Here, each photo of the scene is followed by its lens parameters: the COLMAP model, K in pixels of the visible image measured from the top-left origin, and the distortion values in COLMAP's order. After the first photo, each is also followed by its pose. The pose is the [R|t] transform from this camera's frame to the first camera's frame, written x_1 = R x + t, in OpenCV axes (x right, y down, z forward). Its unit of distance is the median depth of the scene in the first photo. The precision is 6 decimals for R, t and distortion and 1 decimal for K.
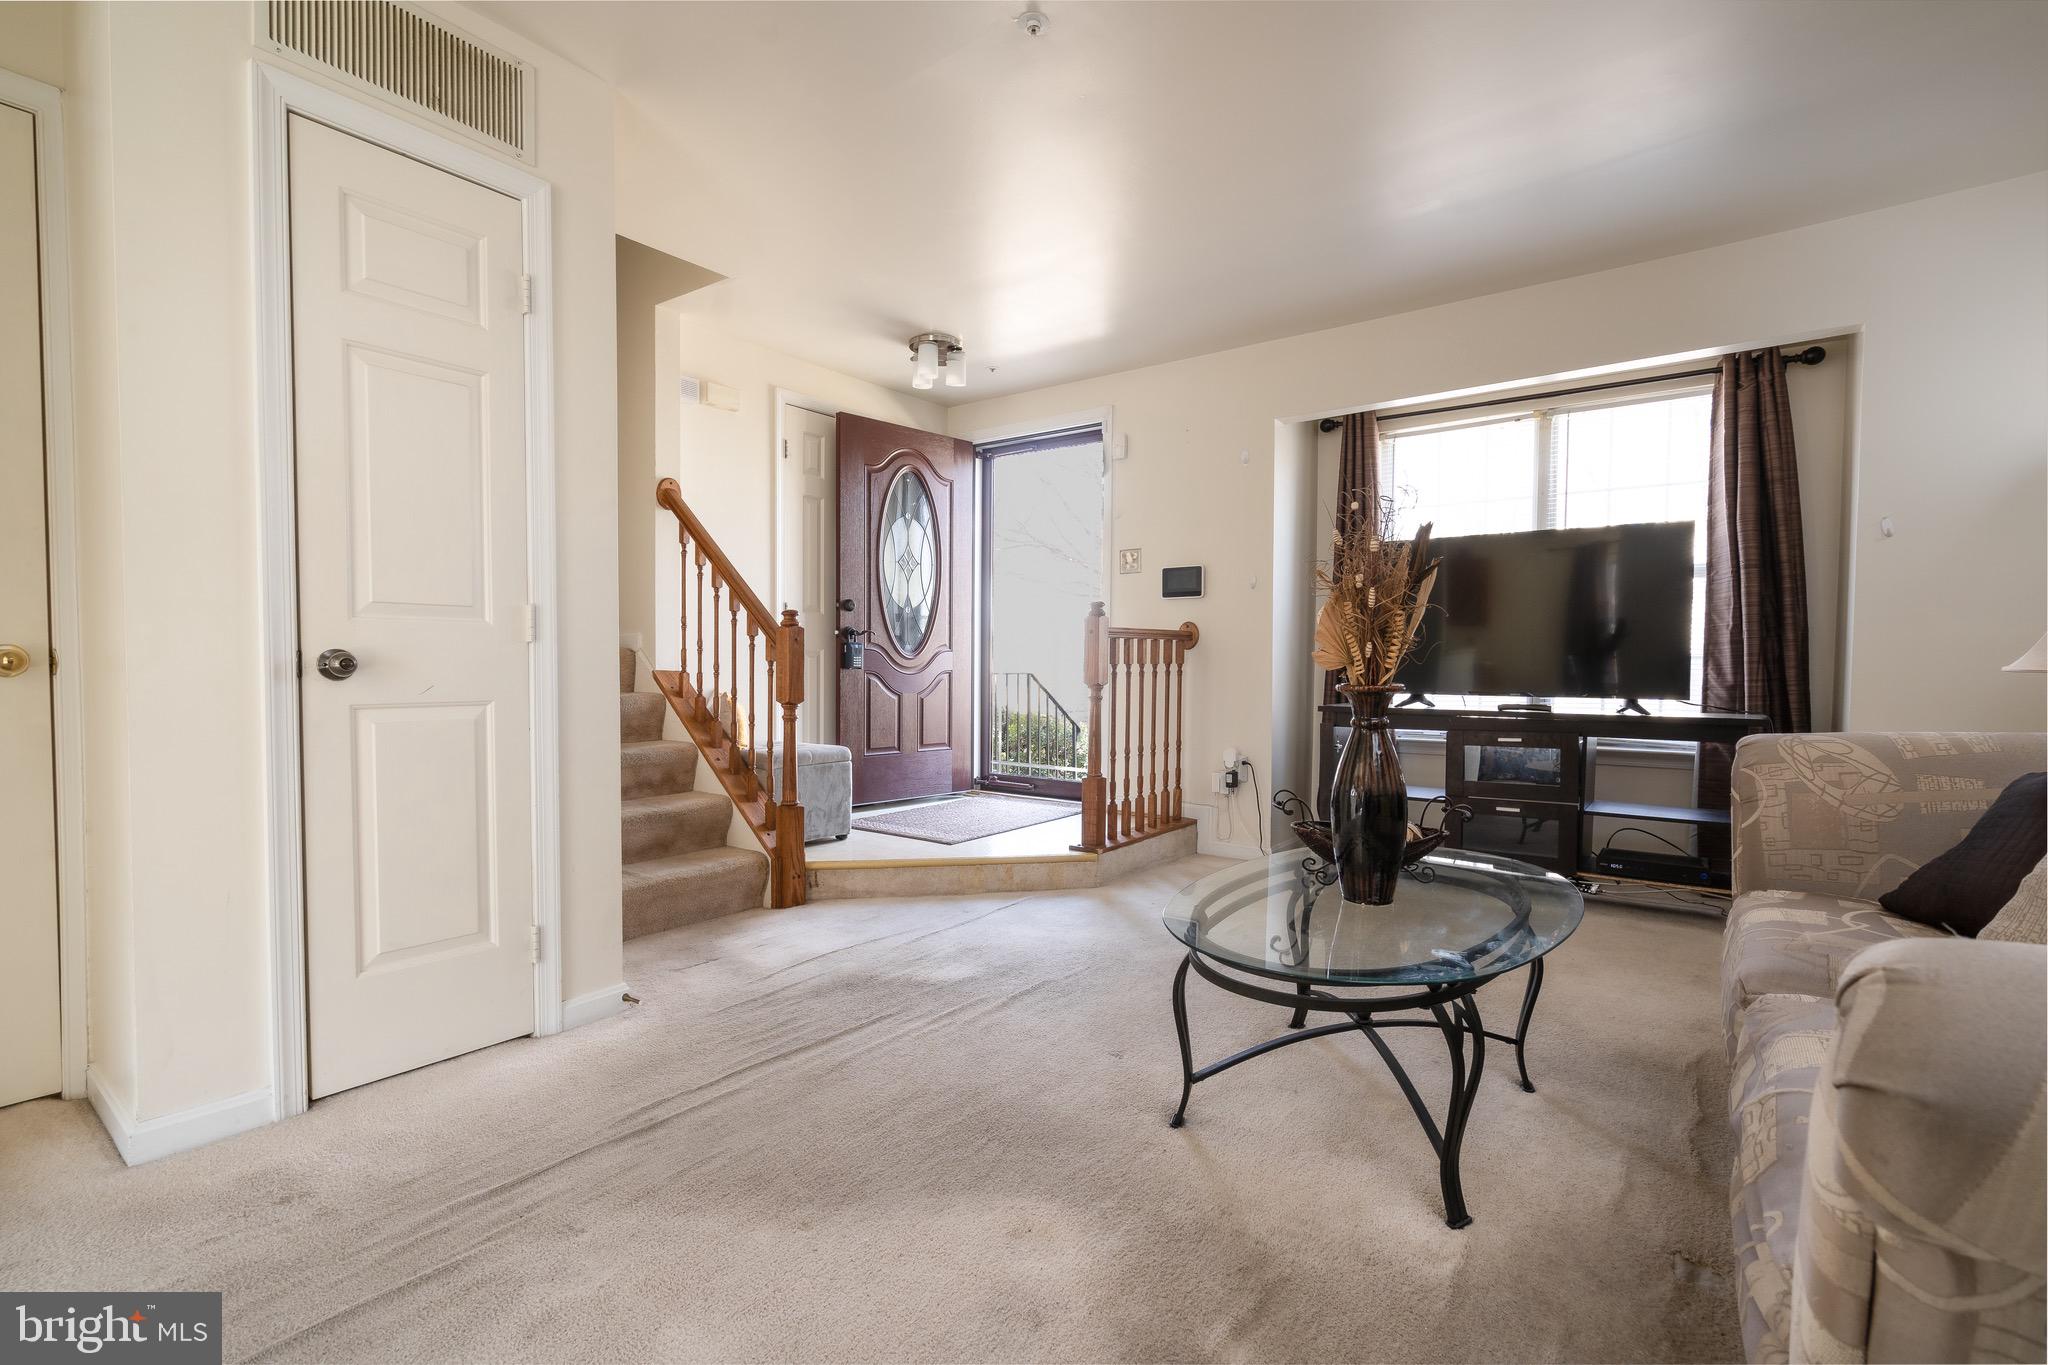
lens RADIAL K [[945.0, 0, 1029.1], [0, 945.0, 672.6], [0, 0, 1]] dist [0.001009, 0.000183]
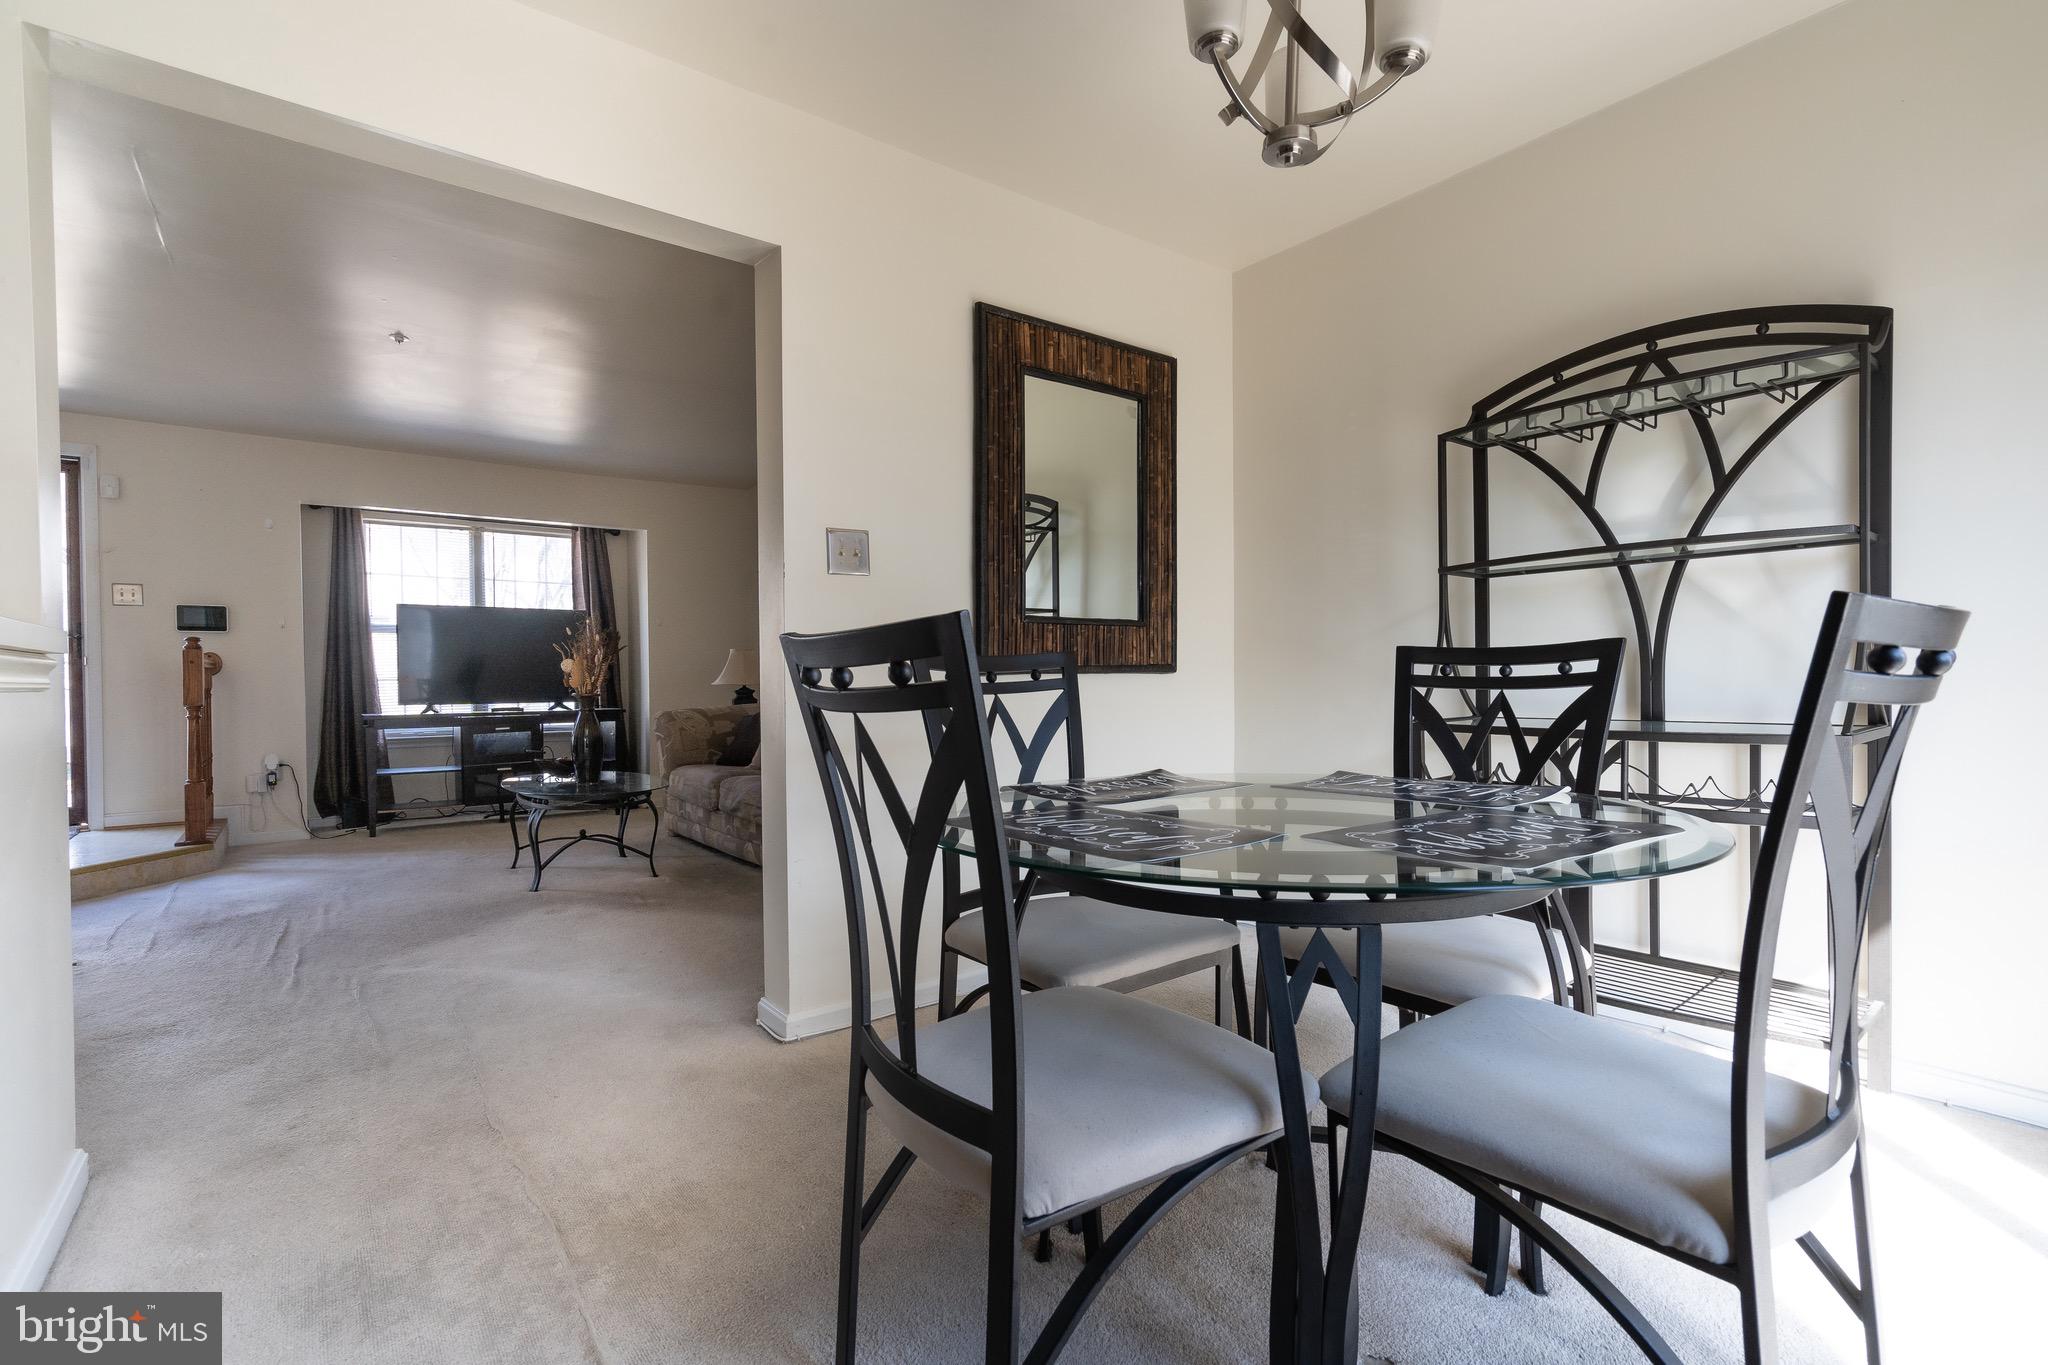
lens RADIAL K [[933.4, 0, 1024.0], [0, 933.4, 682.5], [0, 0, 1]] dist [0.001106, 0.000778]
pose [[0.268518, -0.013399, 0.963181, -0.854809], [0.018881, 0.999784, 0.008645, -0.009310], [-0.963089, 0.015864, 0.268714, -0.368573]]
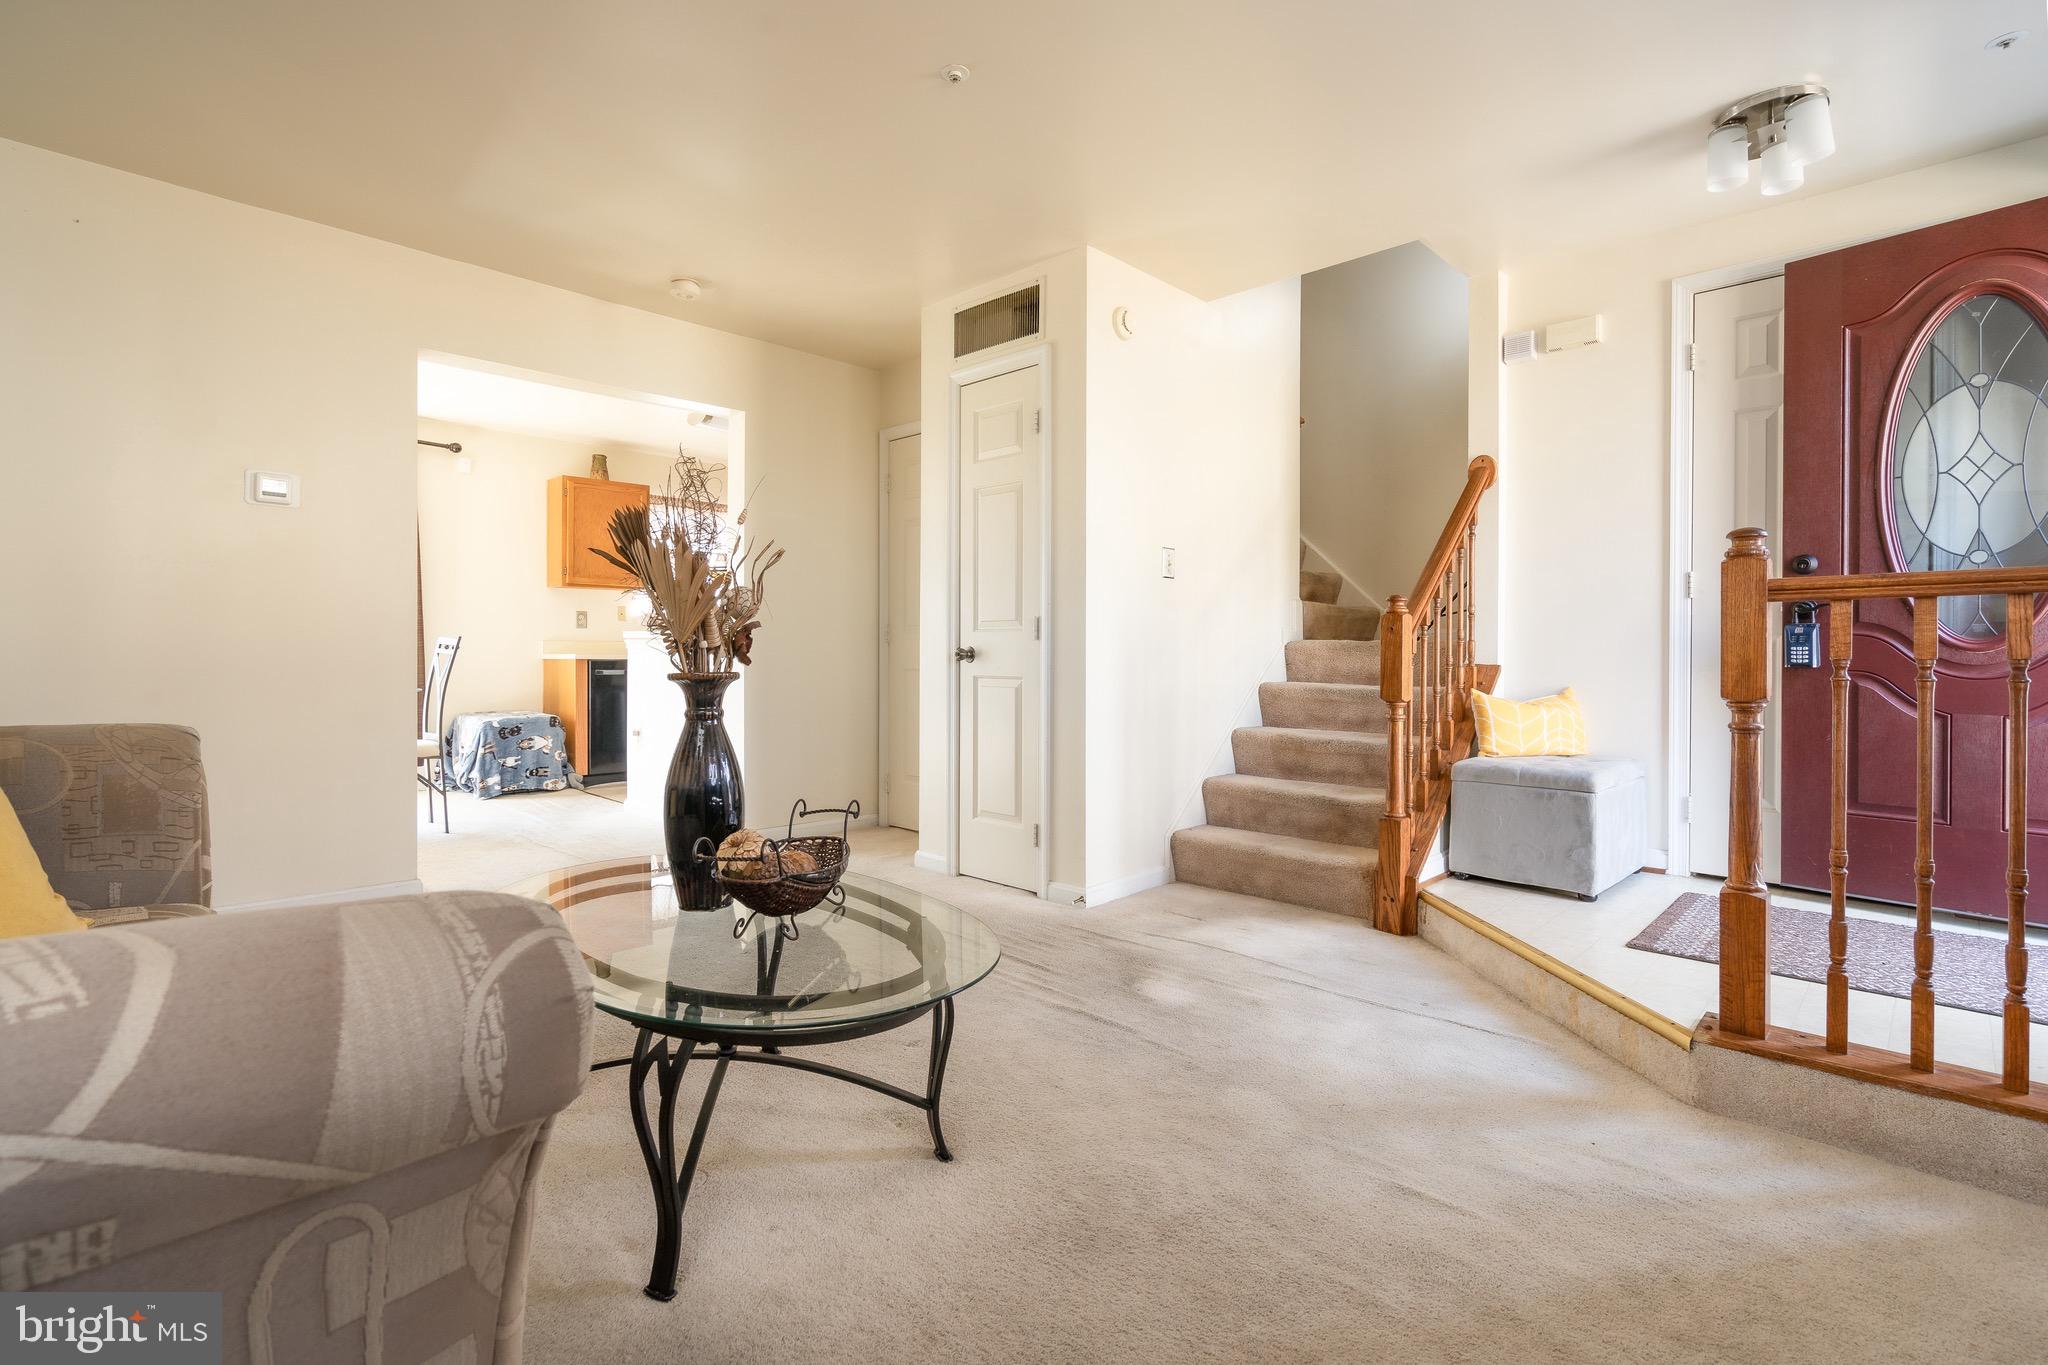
lens RADIAL K [[945.0, 0, 1029.1], [0, 945.0, 672.6], [0, 0, 1]] dist [0.001009, 0.000183]
pose [[-0.123915, 0.015870, -0.992166, 0.639453], [-0.018697, 0.999657, 0.018325, -0.004489], [0.992117, 0.020822, -0.123576, 0.745671]]
